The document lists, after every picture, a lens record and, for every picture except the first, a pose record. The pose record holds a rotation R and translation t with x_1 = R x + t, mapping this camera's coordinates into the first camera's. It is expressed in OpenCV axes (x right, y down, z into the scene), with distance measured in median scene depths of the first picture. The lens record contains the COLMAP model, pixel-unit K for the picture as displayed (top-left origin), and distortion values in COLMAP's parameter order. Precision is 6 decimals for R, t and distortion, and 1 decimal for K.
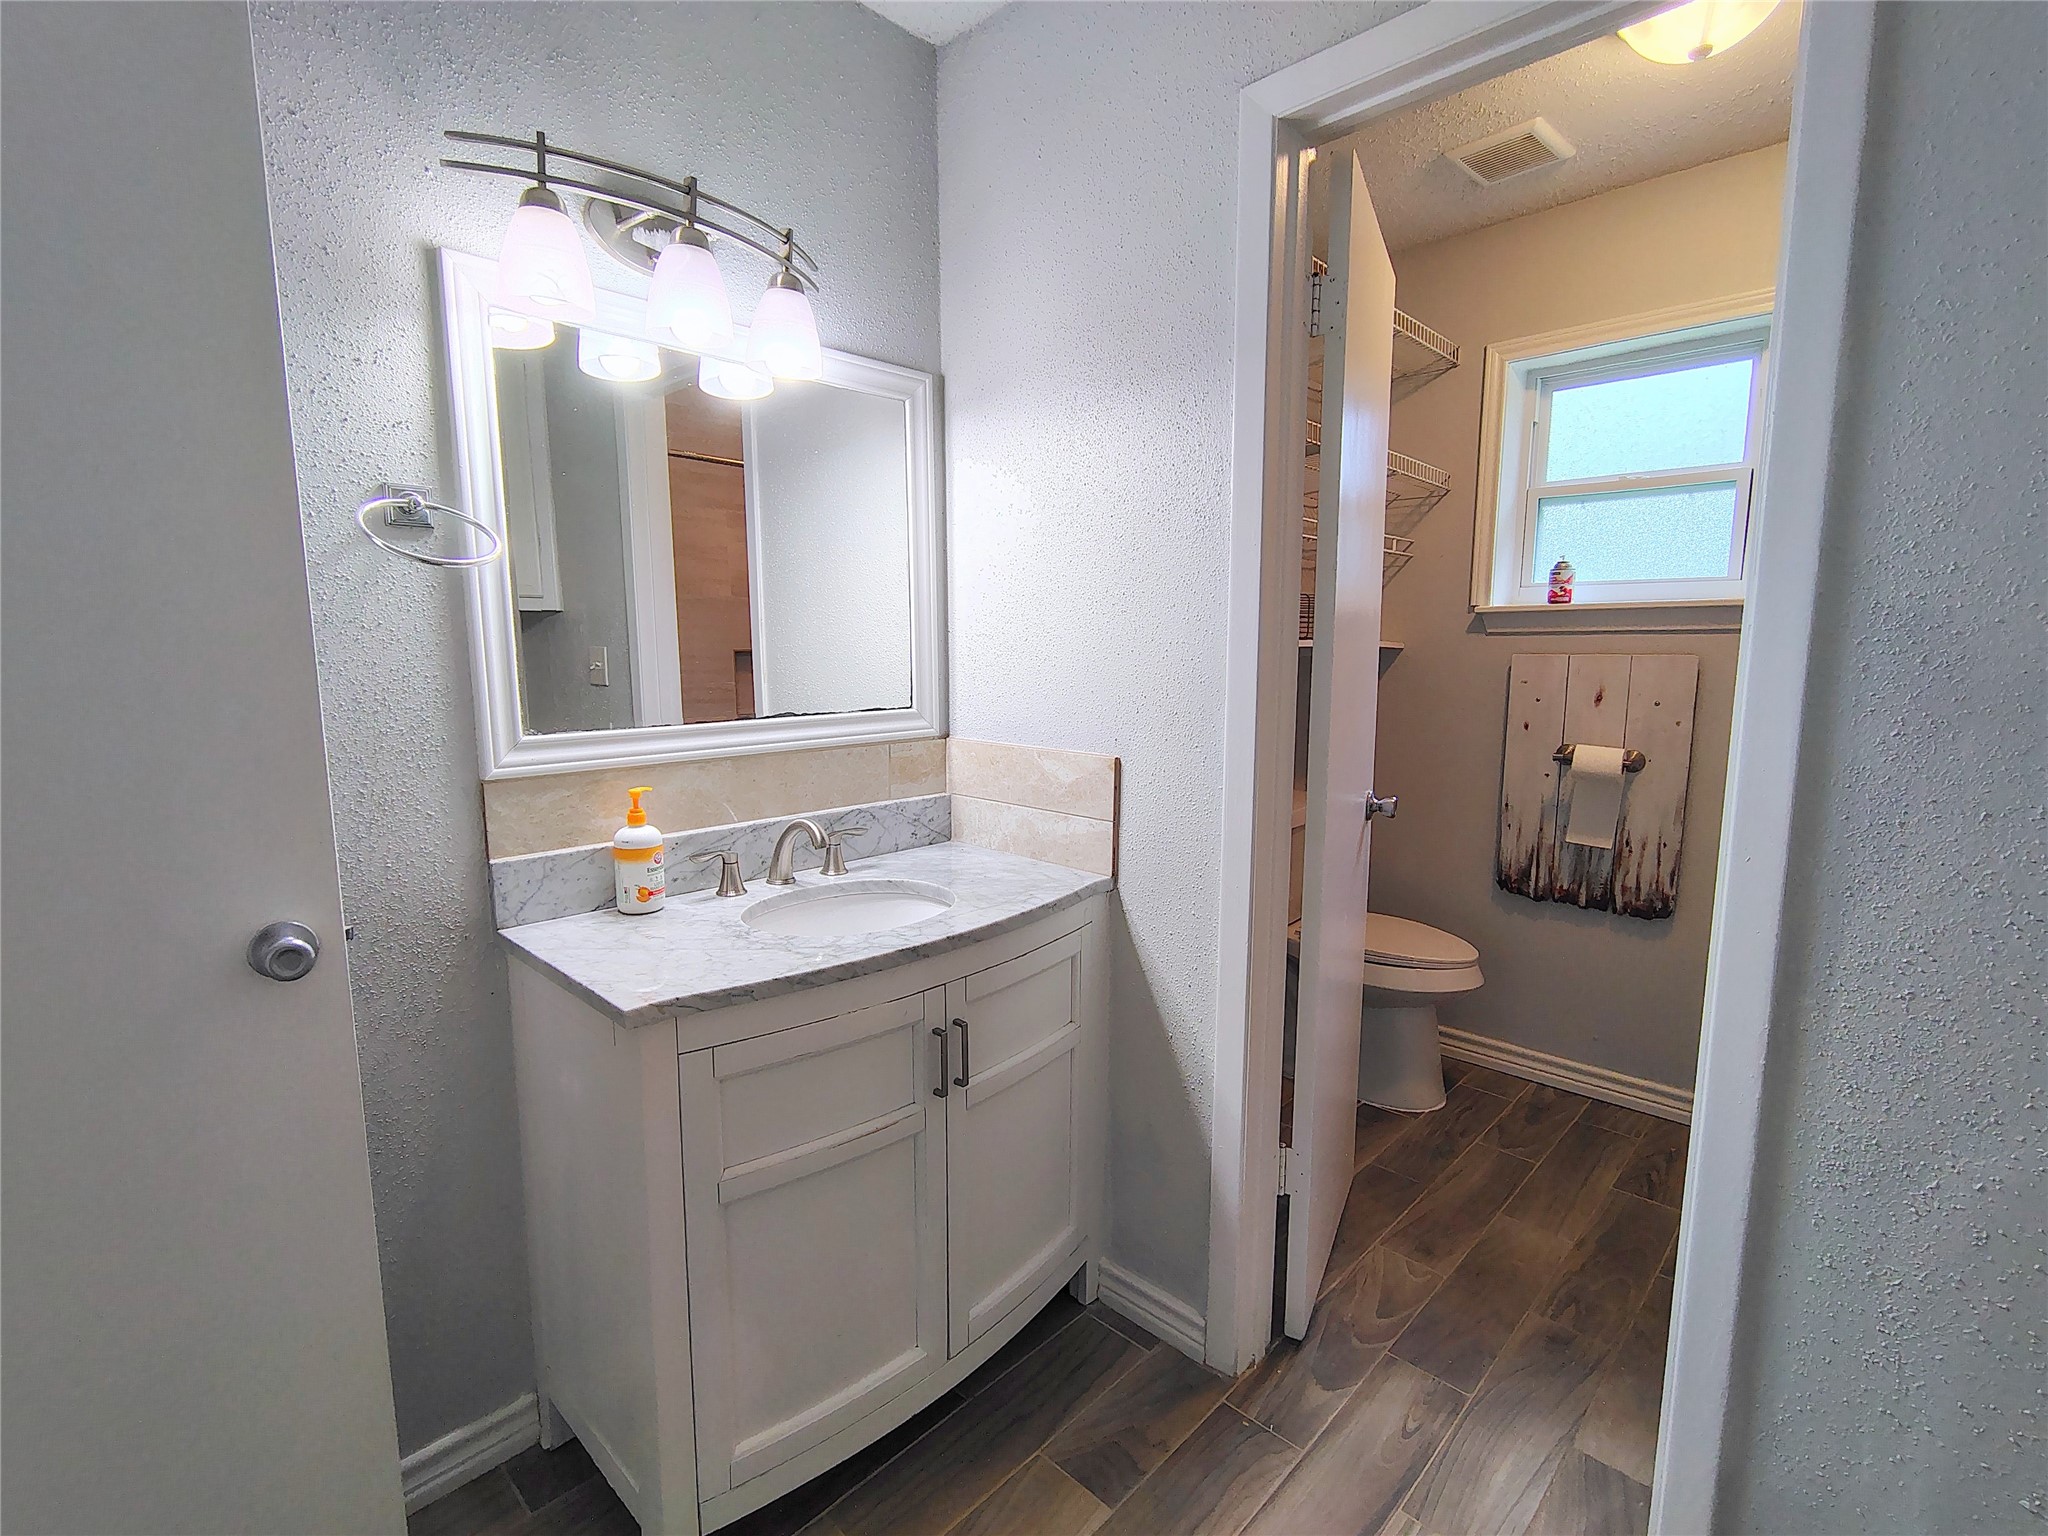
lens RADIAL K [[956.6, 0, 1025.1], [0, 956.6, 776.5], [0, 0, 1]] dist [-0.008226, 0.004962]
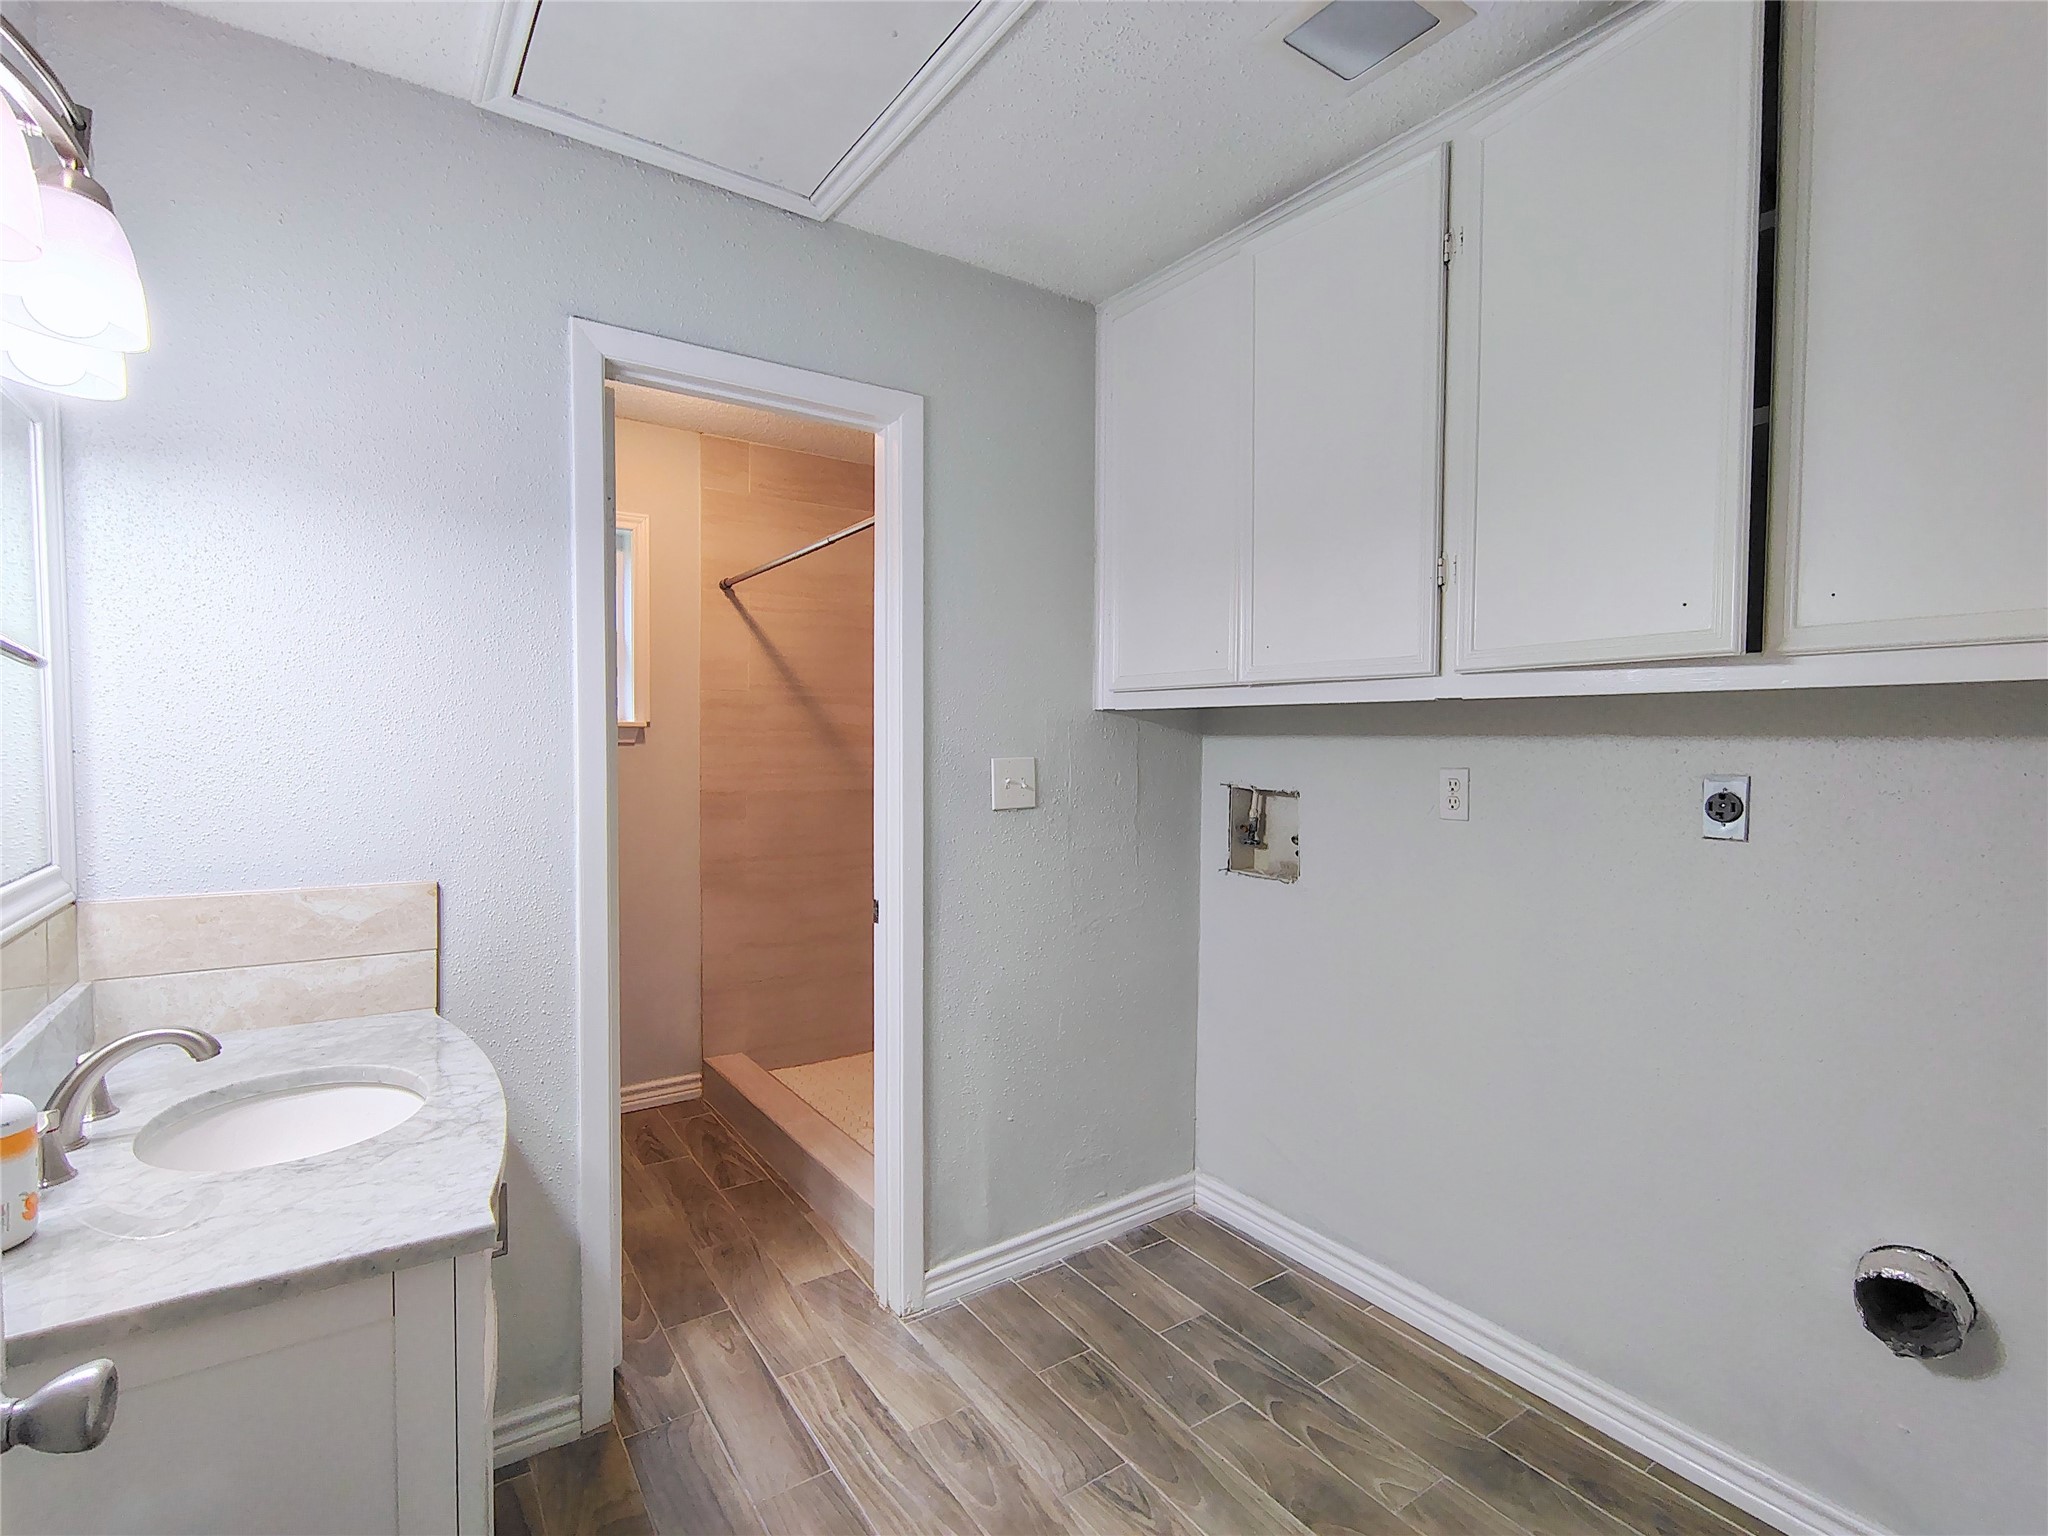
lens RADIAL K [[956.6, 0, 1021.0], [0, 956.6, 769.1], [0, 0, 1]] dist [-0.008226, 0.004962]
pose [[0.204305, -0.026135, 0.978558, -0.751333], [0.127186, 0.991879, -0.000063, -0.060057], [-0.970610, 0.124472, 0.205970, 0.218035]]
